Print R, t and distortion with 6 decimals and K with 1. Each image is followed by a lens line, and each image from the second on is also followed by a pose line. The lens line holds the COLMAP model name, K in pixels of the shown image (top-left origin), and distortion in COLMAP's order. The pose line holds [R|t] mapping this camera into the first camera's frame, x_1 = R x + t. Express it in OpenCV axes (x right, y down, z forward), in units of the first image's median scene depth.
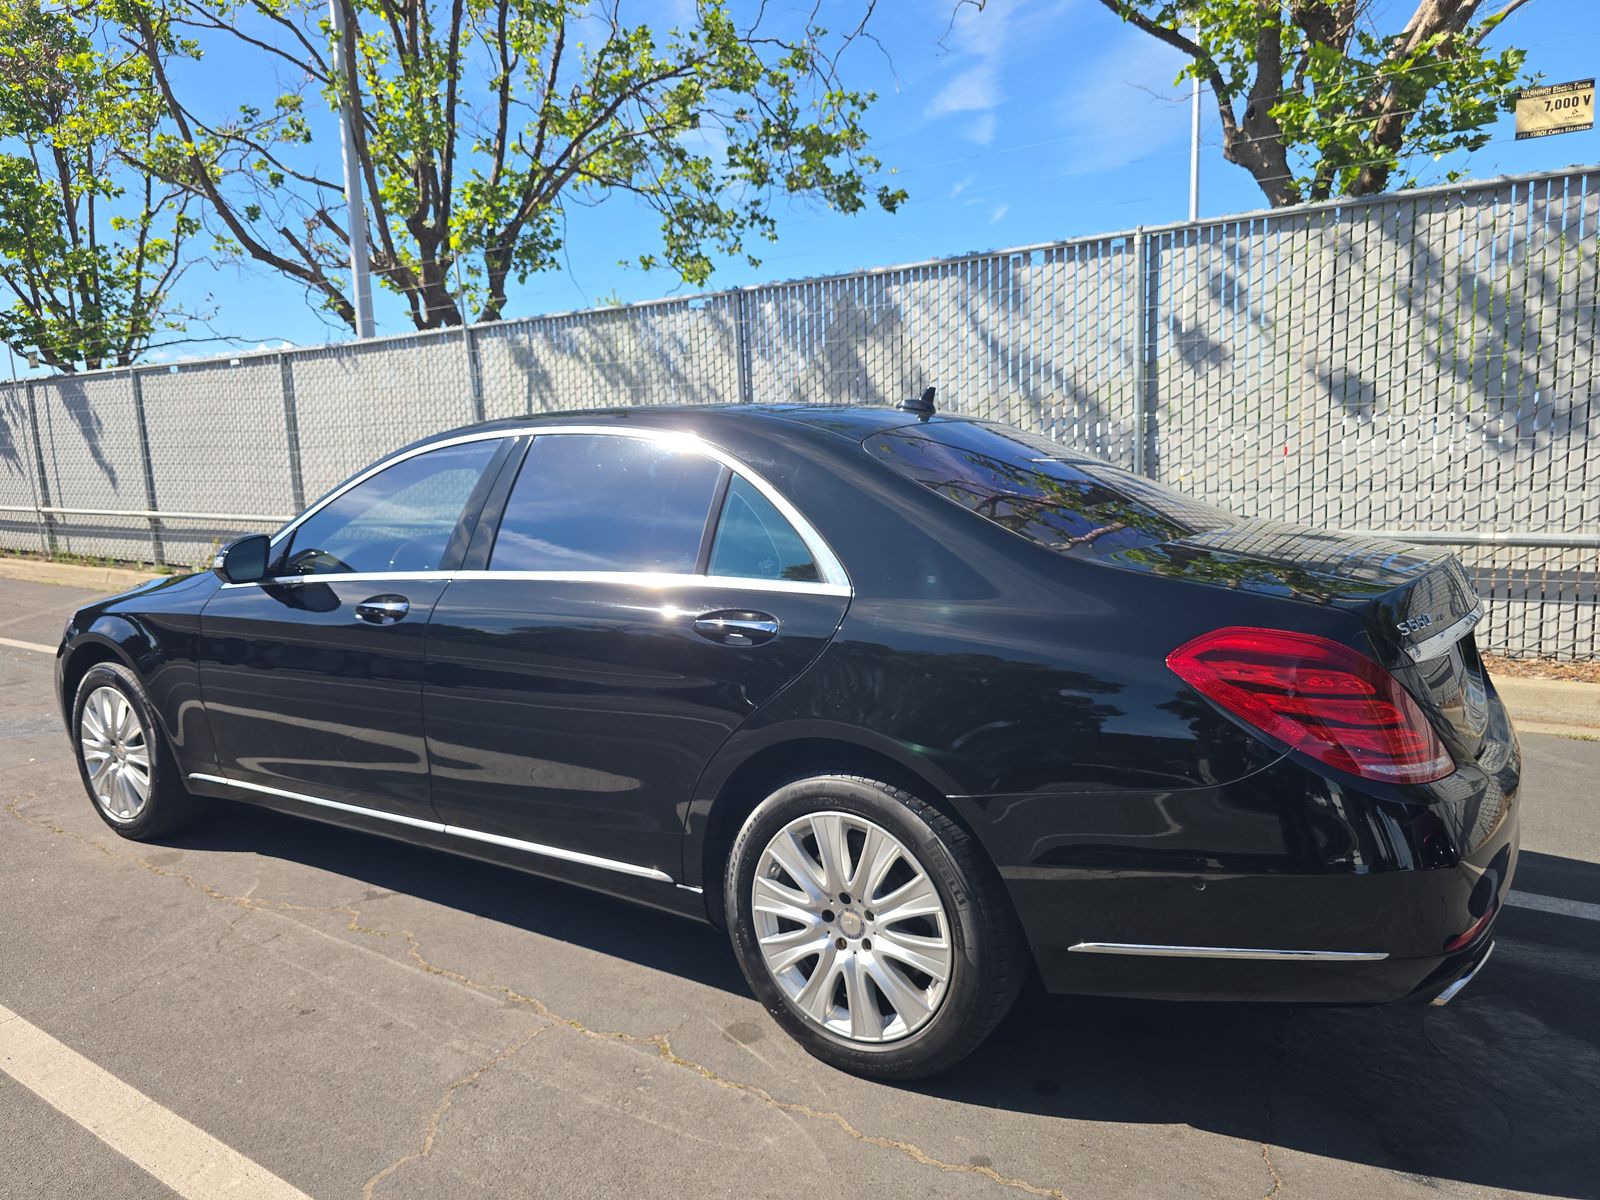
lens RADIAL K [[1092.9, 0, 796.6], [0, 1092.9, 589.5], [0, 0, 1]] dist [-0.001499, -0.003383]
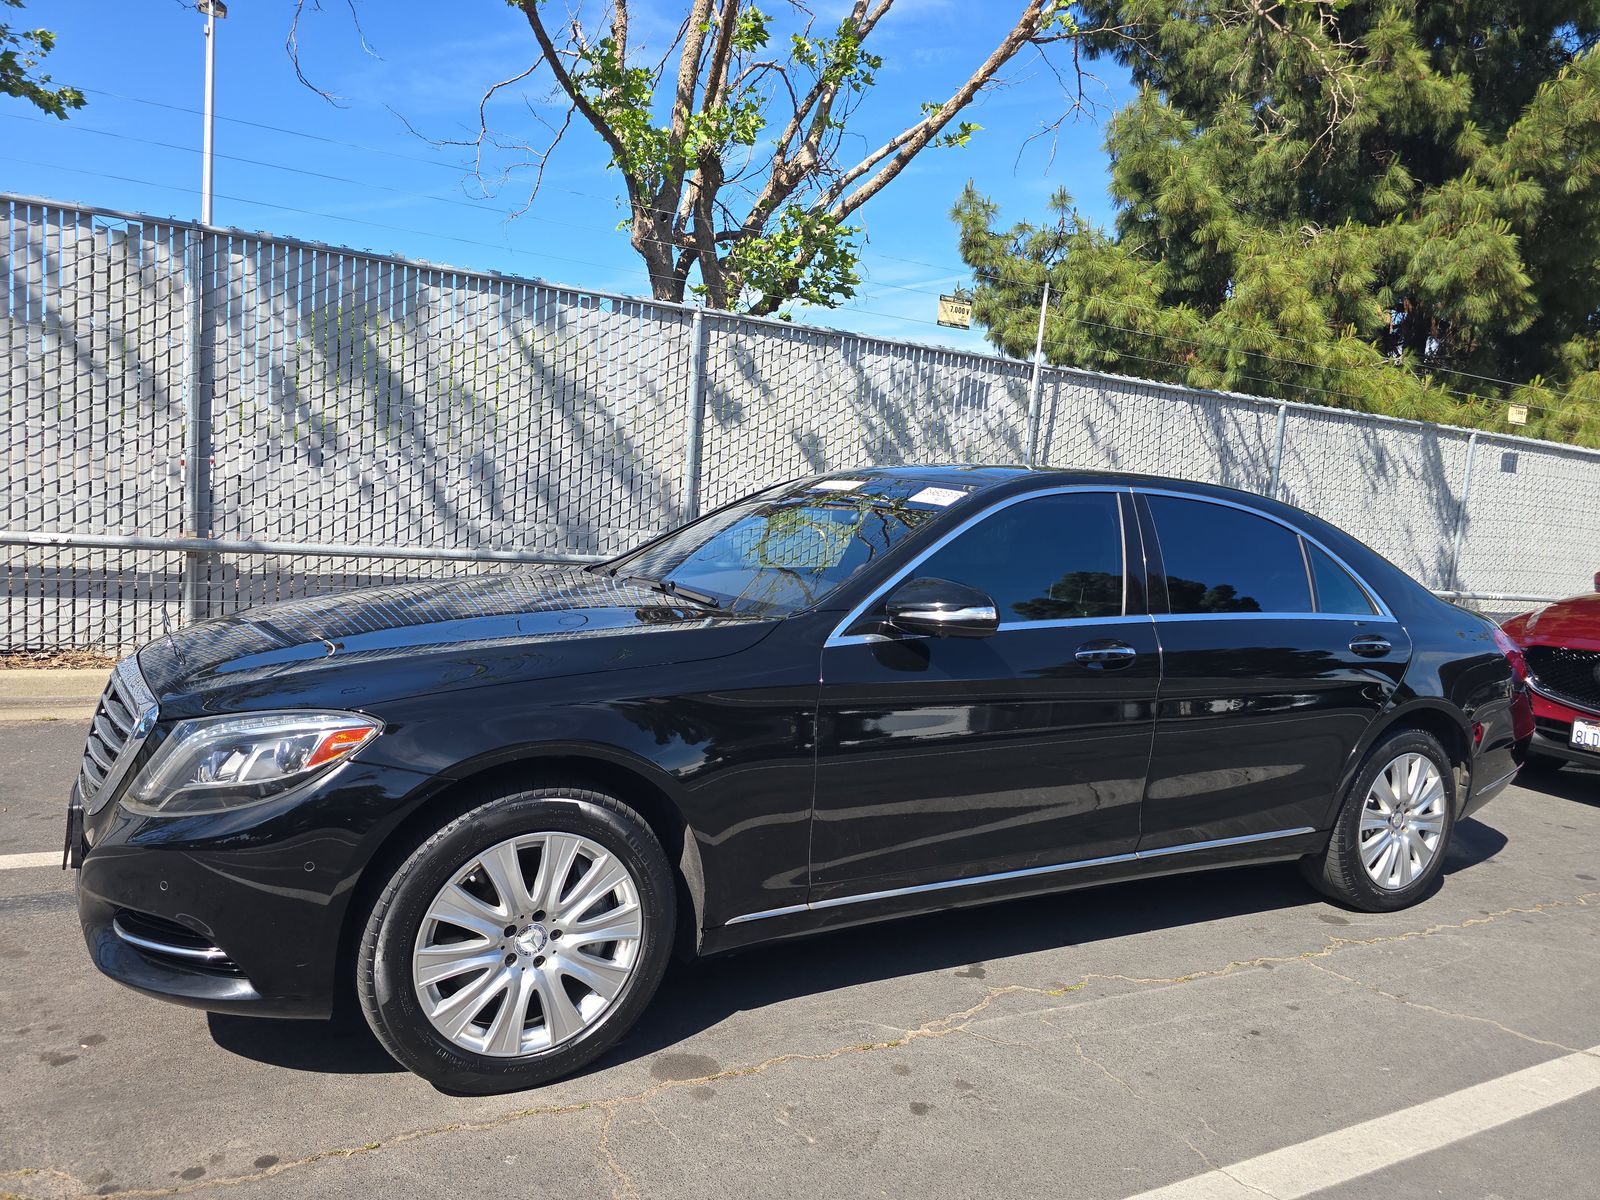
lens RADIAL K [[1001.4, 0, 798.2], [0, 1001.4, 631.6], [0, 0, 1]] dist [0.025380, 0.000638]
pose [[0.499895, -0.067129, 0.863481, -0.645956], [0.010789, 0.997397, 0.071295, -0.051235], [-0.866019, -0.026324, 0.499318, 0.358991]]
